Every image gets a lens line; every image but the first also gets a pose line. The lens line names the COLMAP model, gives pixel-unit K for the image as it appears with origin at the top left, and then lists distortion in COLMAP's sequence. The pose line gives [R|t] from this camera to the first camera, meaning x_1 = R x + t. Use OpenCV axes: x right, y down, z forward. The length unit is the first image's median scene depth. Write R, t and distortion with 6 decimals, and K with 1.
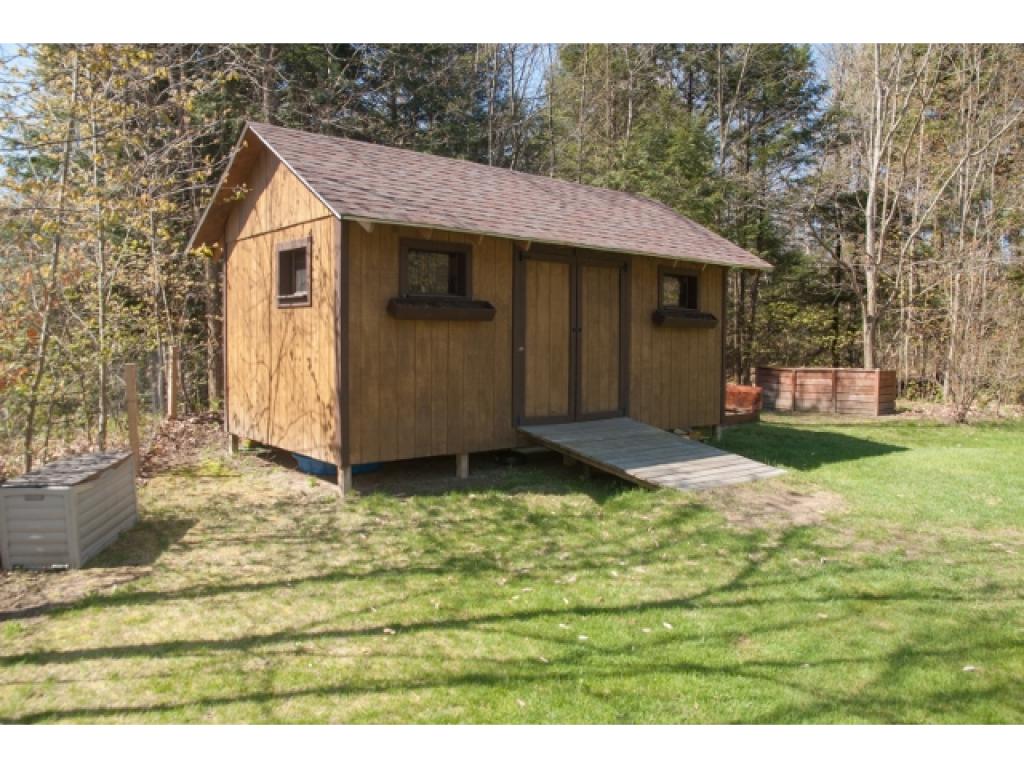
lens RADIAL K [[758.7, 0, 510.3], [0, 758.7, 394.7], [0, 0, 1]] dist [-0.142038, 0.115273]
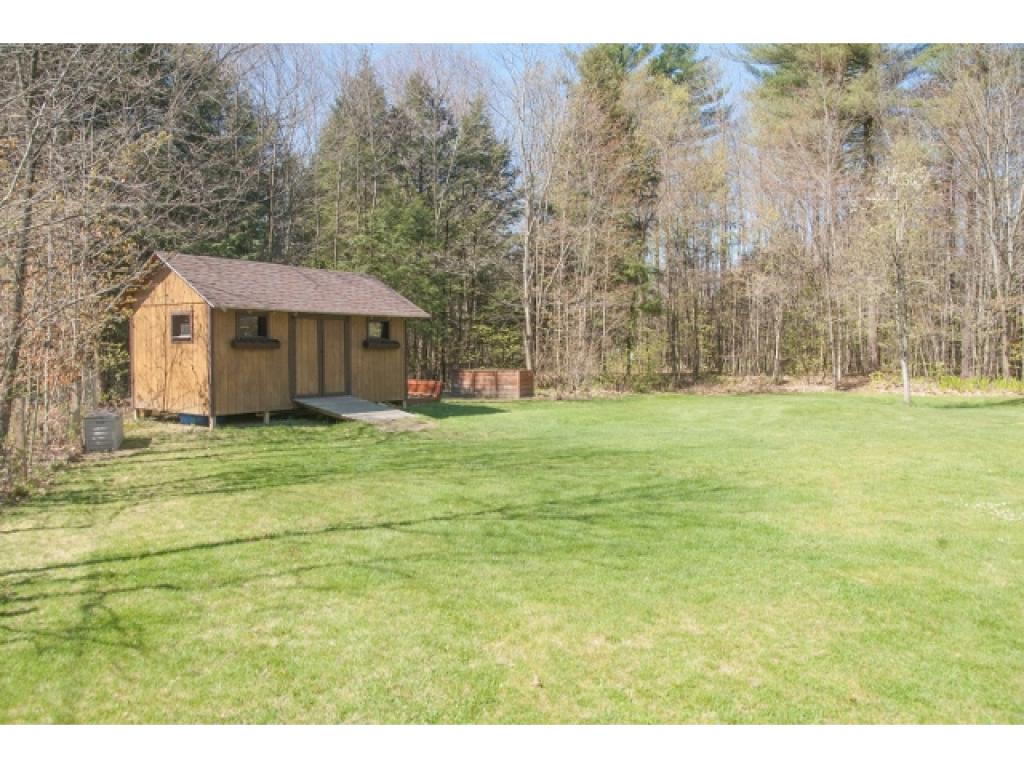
lens RADIAL K [[758.7, 0, 510.3], [0, 758.7, 394.7], [0, 0, 1]] dist [-0.142038, 0.115273]
pose [[0.960119, -0.023138, 0.278632, 0.008715], [0.026056, 0.999638, -0.006774, 0.059209], [-0.278375, 0.013764, 0.960374, -1.136046]]
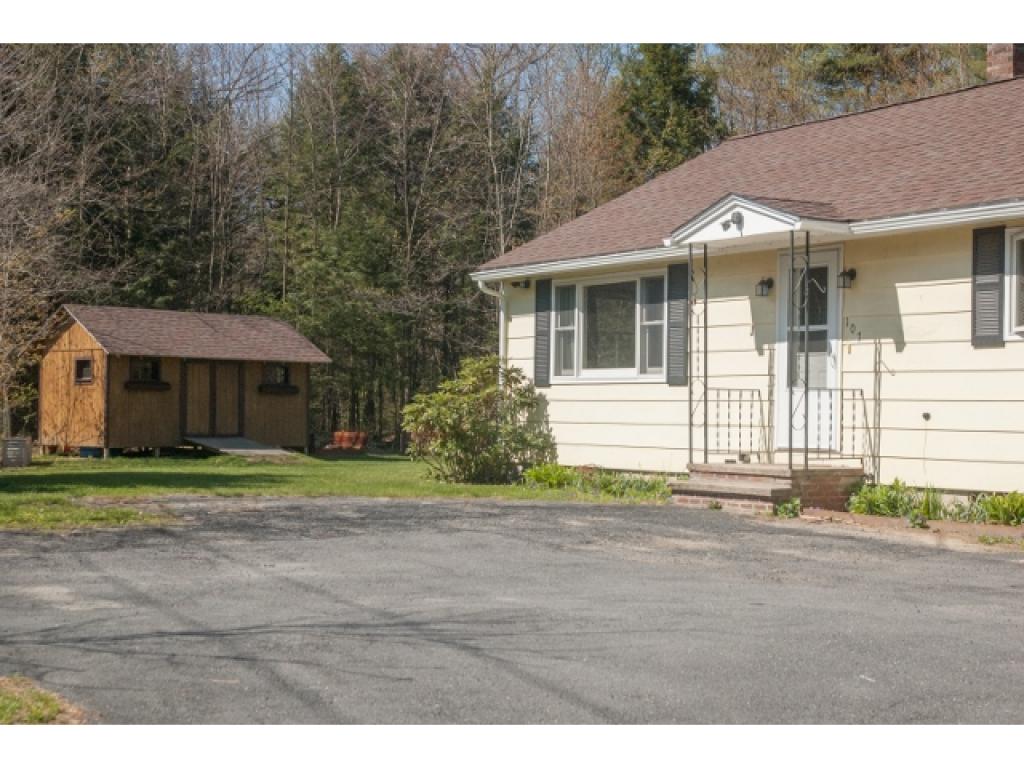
lens RADIAL K [[1793.3, 0, 512.0], [0, 1793.3, 407.9], [0, 0, 1]] dist [0.189412, 0.005170]
pose [[0.998055, 0.004320, 0.062185, 0.658378], [0.000628, 0.996848, -0.079332, 0.384510], [-0.062332, 0.079216, 0.994907, -4.450196]]
